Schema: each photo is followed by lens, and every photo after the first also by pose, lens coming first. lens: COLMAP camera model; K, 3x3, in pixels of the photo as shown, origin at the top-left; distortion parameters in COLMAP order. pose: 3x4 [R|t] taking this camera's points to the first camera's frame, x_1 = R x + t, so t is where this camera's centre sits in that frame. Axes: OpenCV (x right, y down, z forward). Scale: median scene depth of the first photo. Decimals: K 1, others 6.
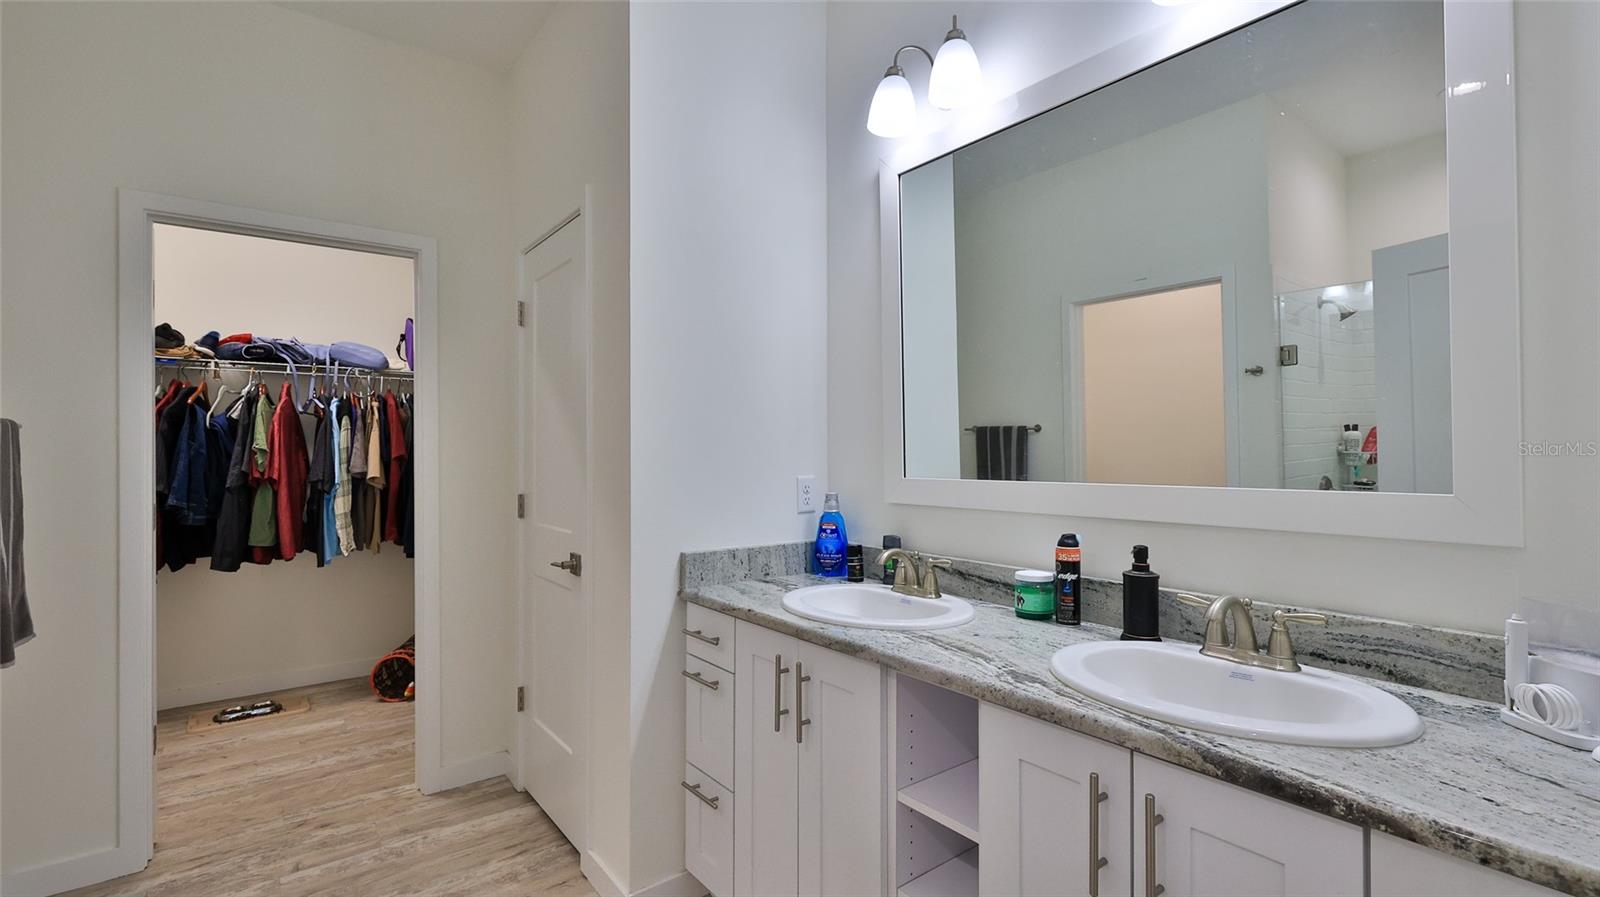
lens RADIAL K [[706.5, 0, 792.0], [0, 706.5, 446.4], [0, 0, 1]] dist [0.001198, -0.000424]
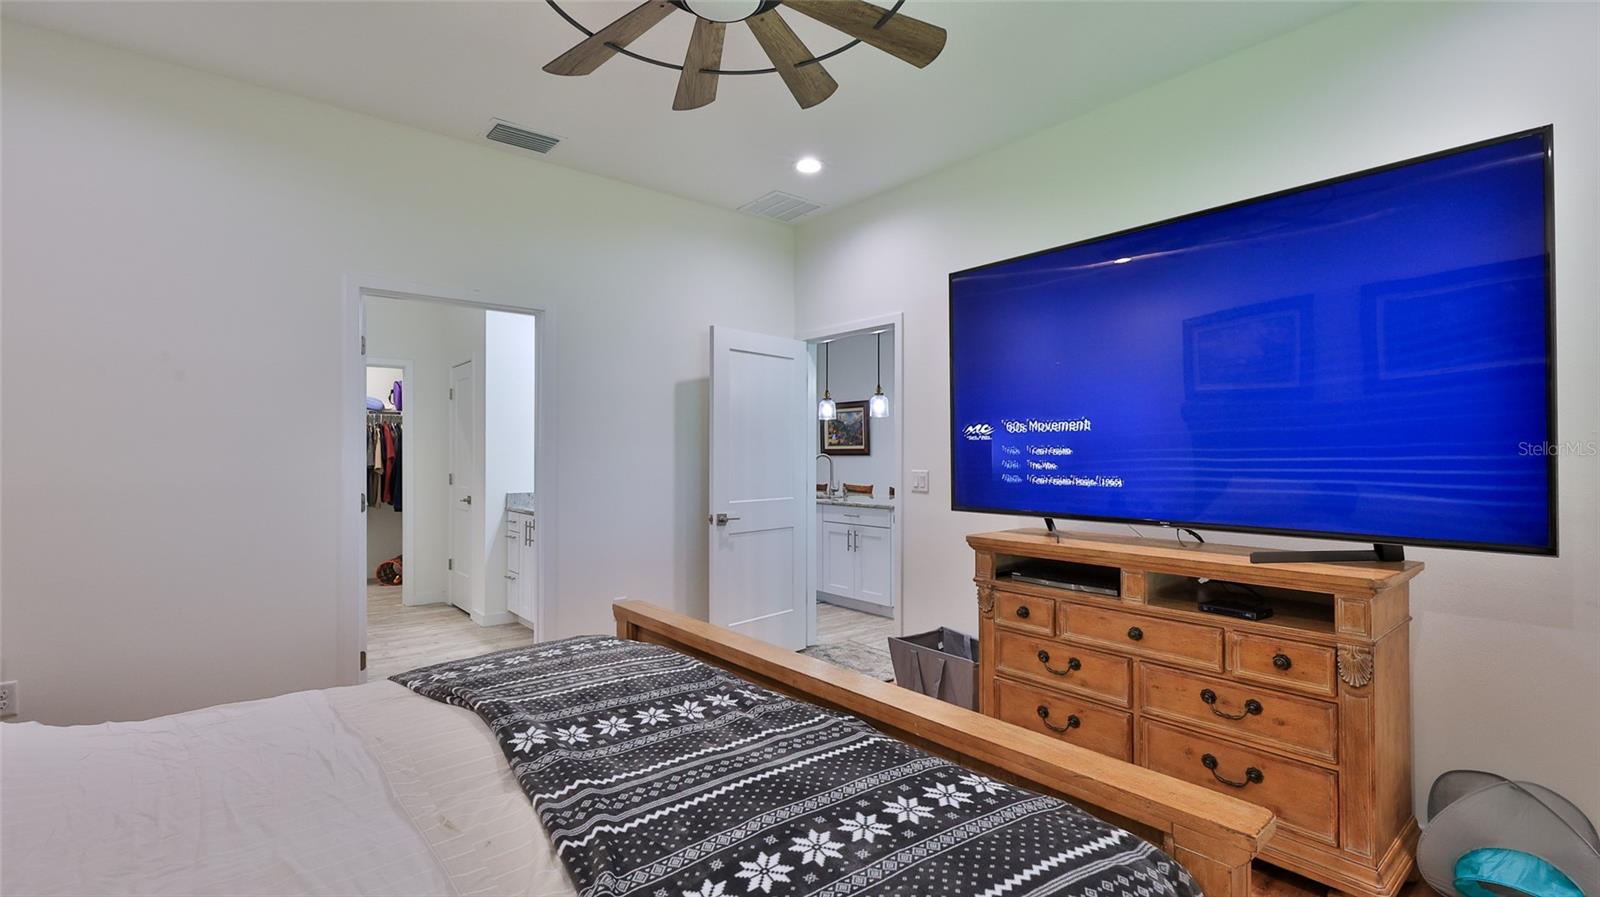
lens RADIAL K [[706.5, 0, 799.6], [0, 706.5, 449.5], [0, 0, 1]] dist [0.001198, -0.000424]
pose [[0.999103, 0.001801, 0.042312, 0.465247], [-0.001745, 0.999998, -0.001362, -0.006328], [-0.042314, 0.001287, 0.999104, -0.954508]]
